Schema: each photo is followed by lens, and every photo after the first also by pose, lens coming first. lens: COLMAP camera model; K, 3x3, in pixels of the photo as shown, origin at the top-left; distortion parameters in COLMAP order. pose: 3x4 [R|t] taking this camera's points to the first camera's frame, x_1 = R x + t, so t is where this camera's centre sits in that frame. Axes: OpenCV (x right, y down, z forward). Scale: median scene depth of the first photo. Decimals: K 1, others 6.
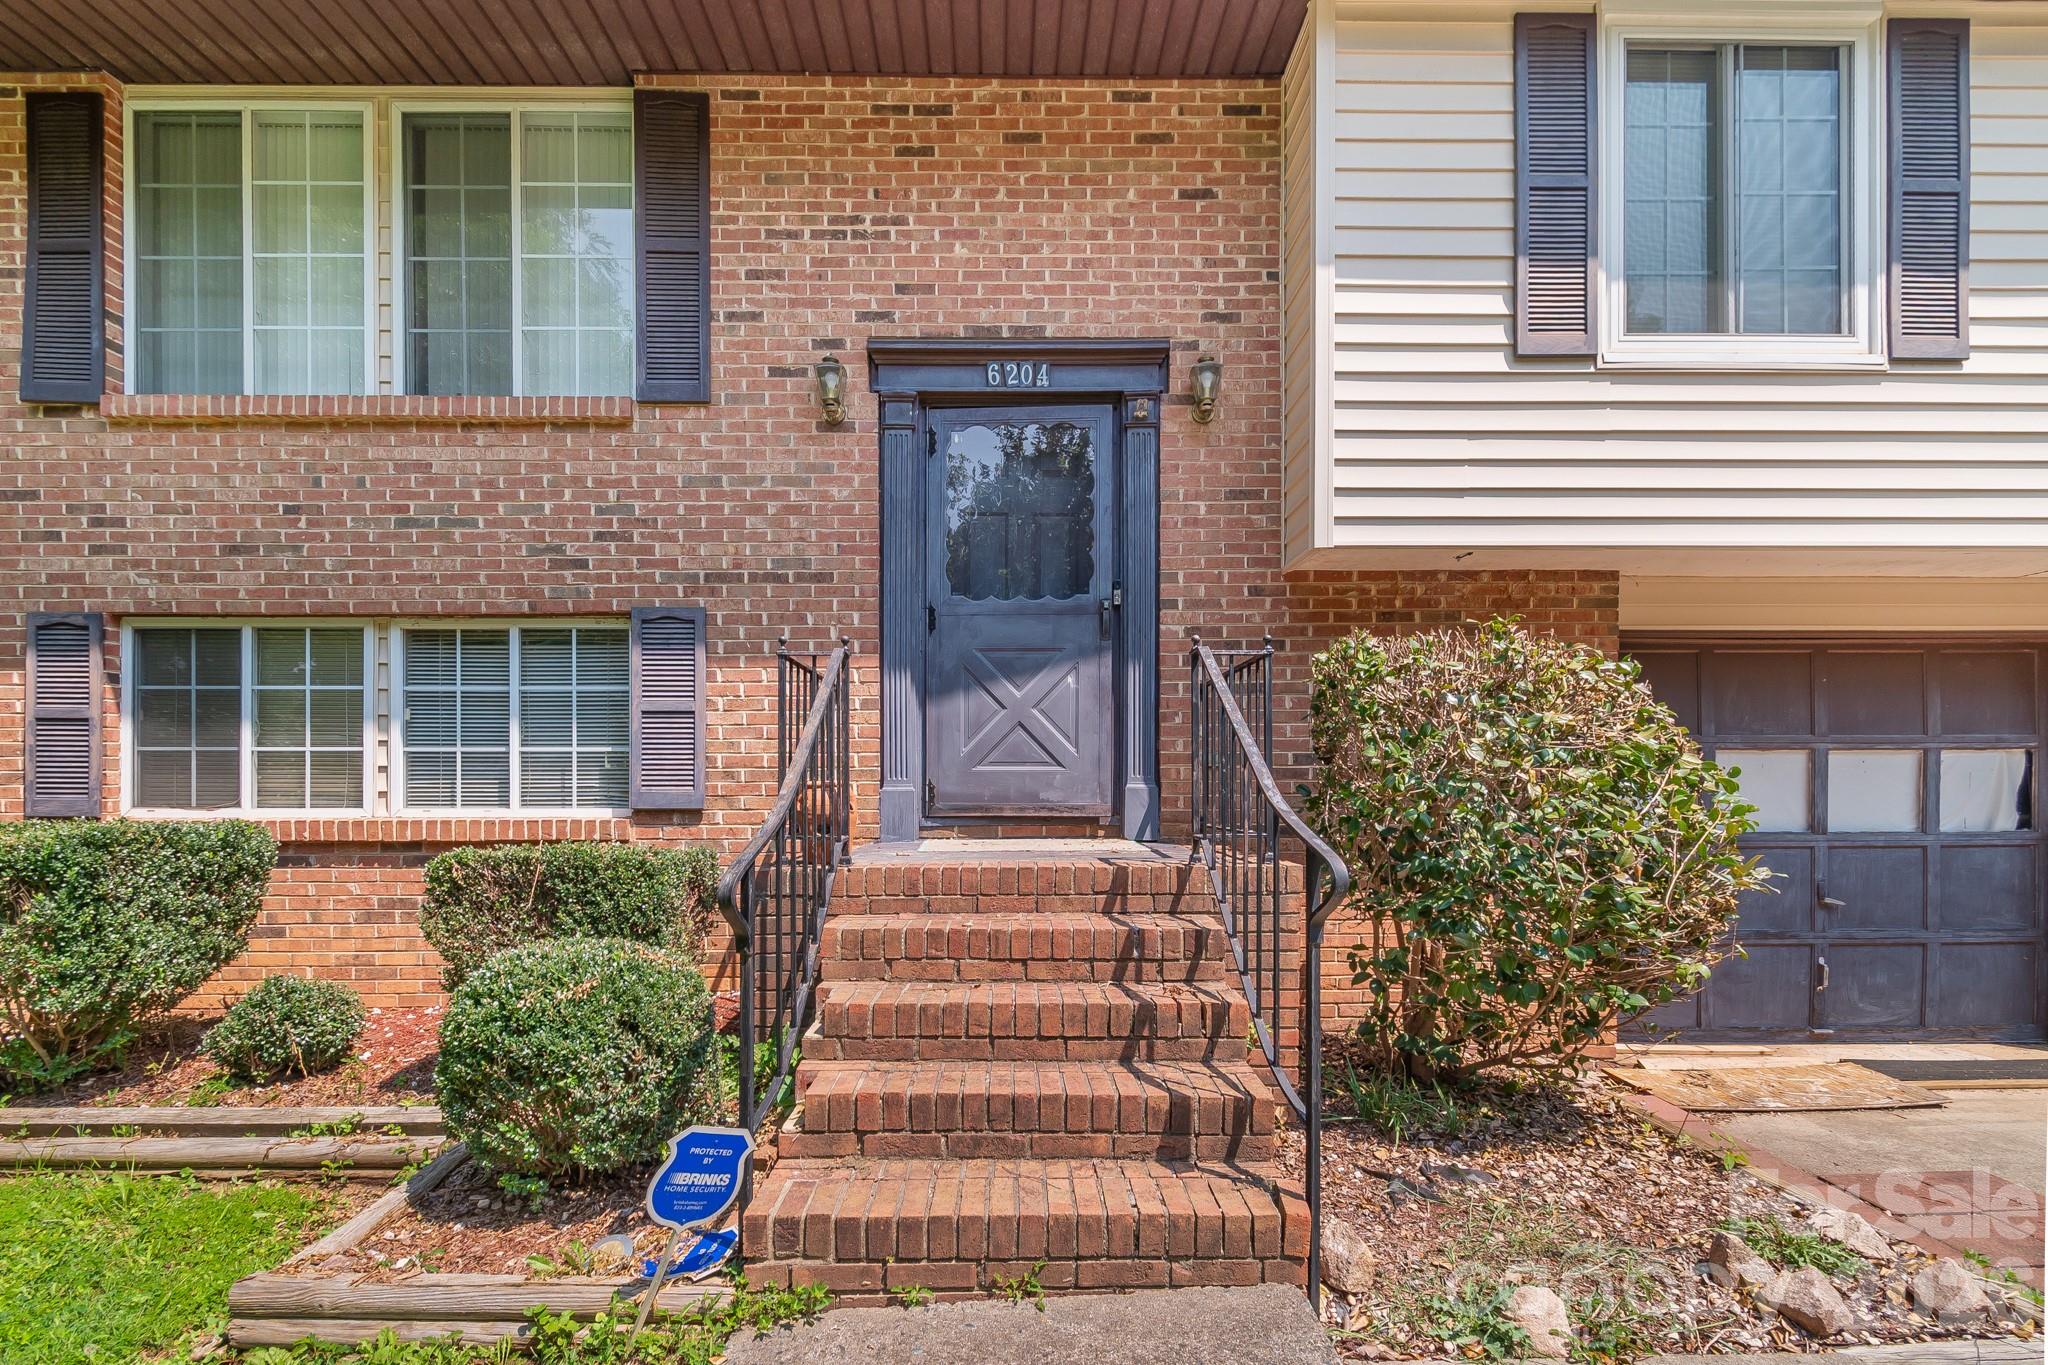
lens RADIAL K [[938.4, 0, 1020.5], [0, 938.4, 801.5], [0, 0, 1]] dist [-0.000207, -0.000047]
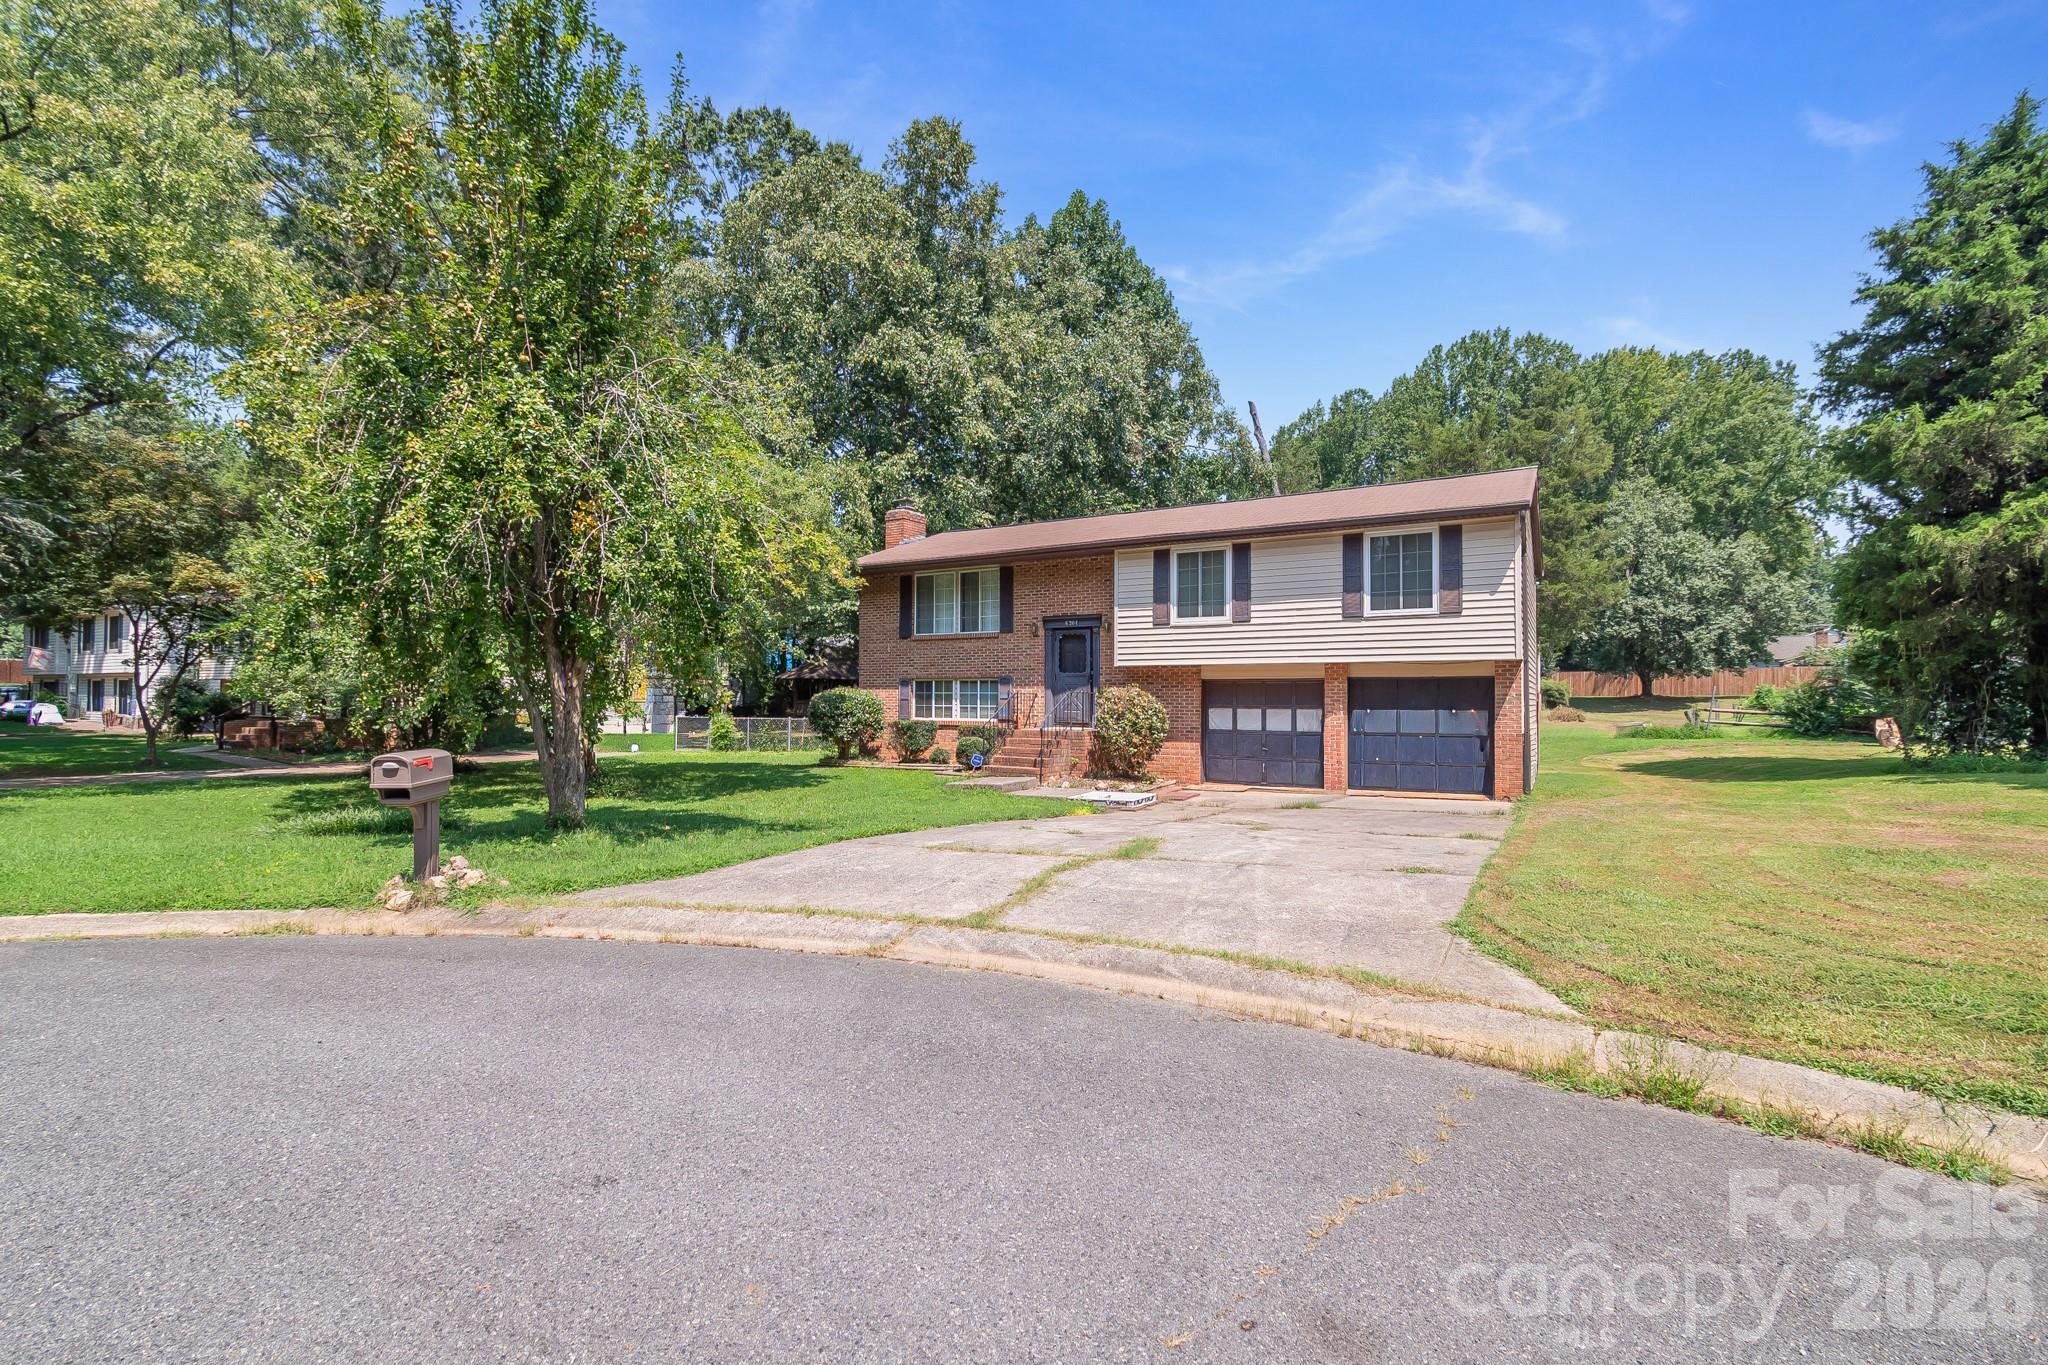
lens RADIAL K [[894.7, 0, 1024.0], [0, 894.7, 682.5], [0, 0, 1]] dist [0.000071, 0.000016]
pose [[0.847178, -0.005938, -0.531276, 2.066063], [-0.009866, 0.999589, -0.026905, -0.056573], [0.531217, 0.028035, 0.846772, -2.717316]]
